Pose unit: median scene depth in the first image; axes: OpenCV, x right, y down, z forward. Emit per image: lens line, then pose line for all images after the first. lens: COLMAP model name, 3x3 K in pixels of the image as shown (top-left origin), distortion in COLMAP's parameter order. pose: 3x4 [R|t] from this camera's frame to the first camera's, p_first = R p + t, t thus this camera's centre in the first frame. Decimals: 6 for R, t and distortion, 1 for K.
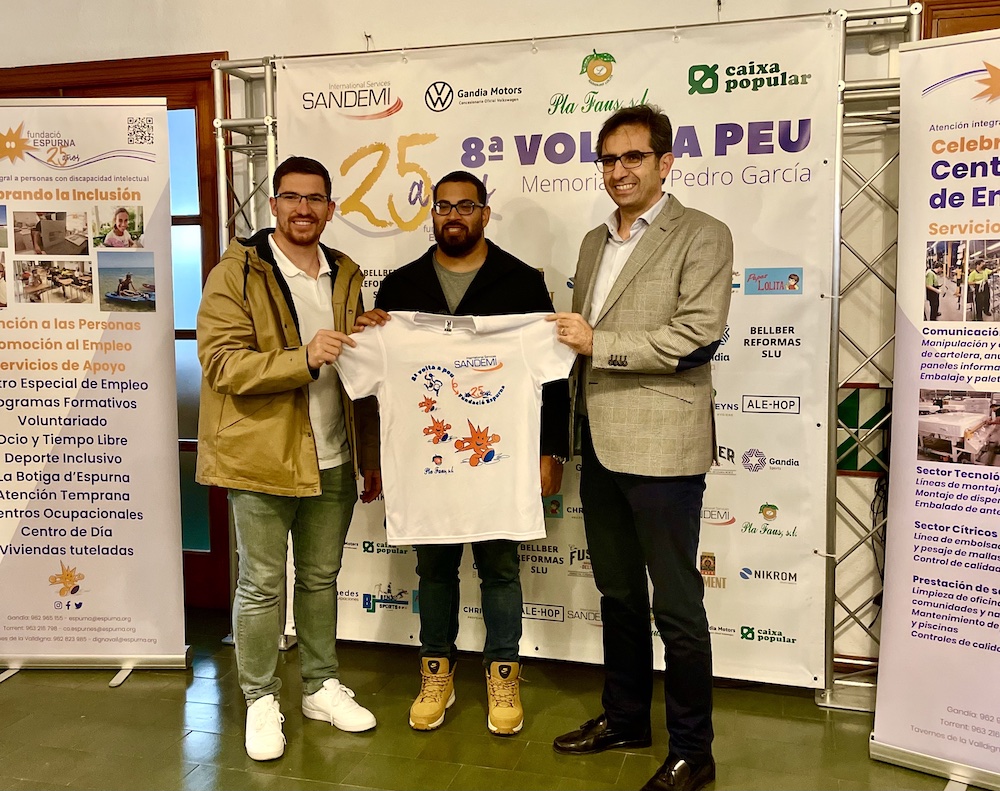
lens RADIAL K [[1045.6, 0, 501.4], [0, 1045.6, 386.7], [0, 0, 1]] dist [0.107183, -0.140756]
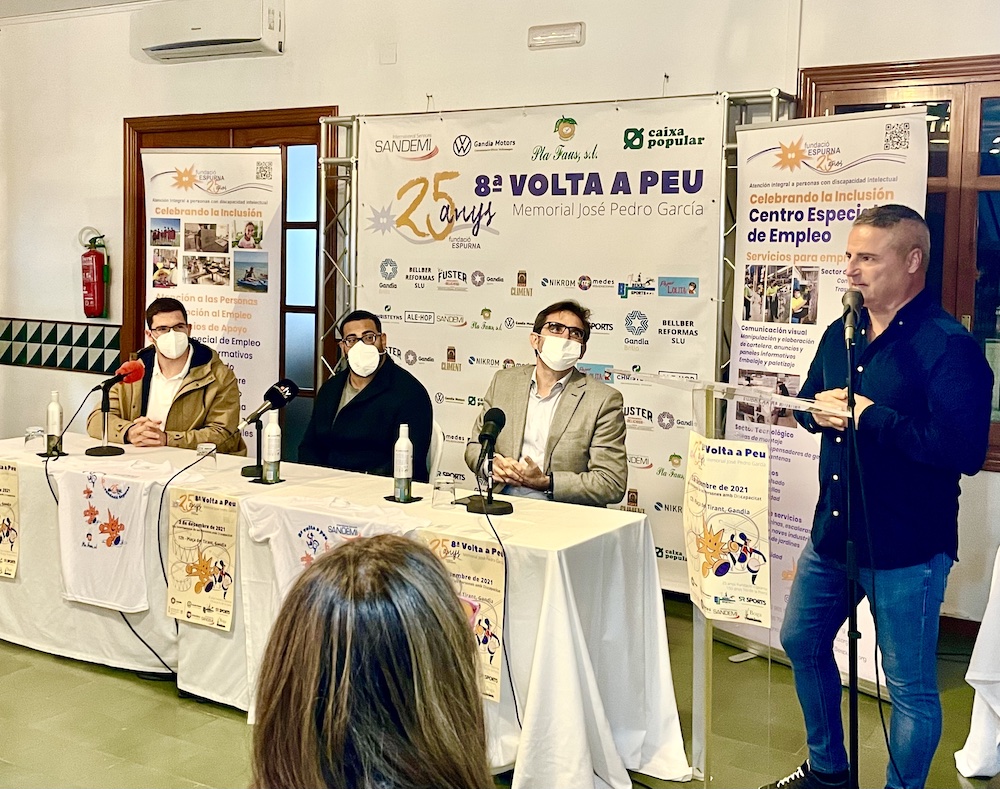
lens RADIAL K [[1252.3, 0, 447.3], [0, 1252.3, 314.5], [0, 0, 1]] dist [0.206655, -0.659964]
pose [[0.956440, 0.039381, -0.289260, 0.429676], [-0.053407, 0.997741, -0.040754, 0.016357], [0.287001, 0.054427, 0.956383, -0.606446]]
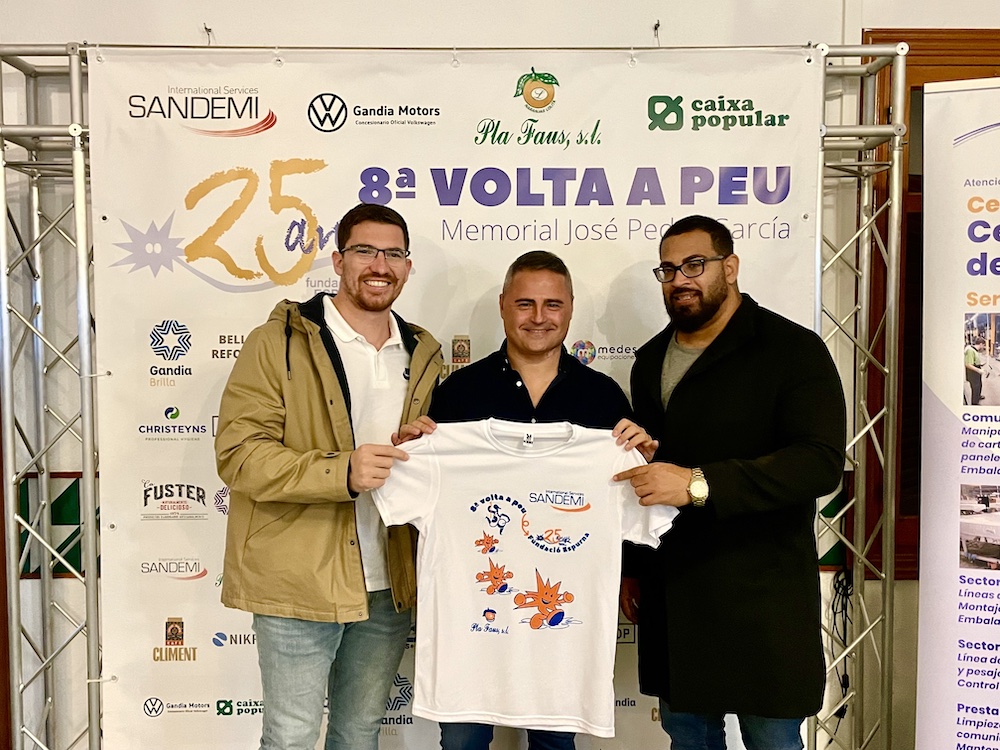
lens RADIAL K [[1024.6, 0, 496.5], [0, 1024.6, 391.0], [0, 0, 1]] dist [0.111139, -0.176550]
pose [[0.951522, -0.015258, 0.307203, -0.184926], [0.025825, 0.999205, -0.030361, -0.048551], [-0.306496, 0.036822, 0.951160, 0.264198]]
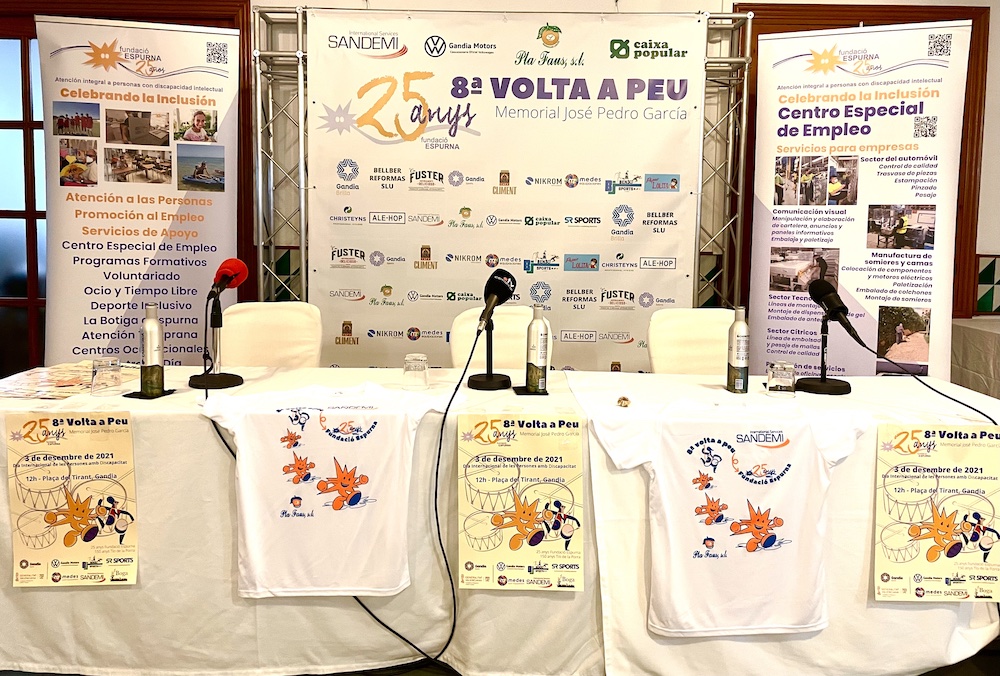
lens RADIAL K [[791.2, 0, 471.6], [0, 791.2, 289.8], [0, 0, 1]] dist [0.098742, -0.136408]
pose [[0.954720, -0.003568, 0.297483, -0.347033], [0.007656, 0.999892, -0.012579, 0.067563], [-0.297406, 0.014287, 0.954644, -0.031357]]
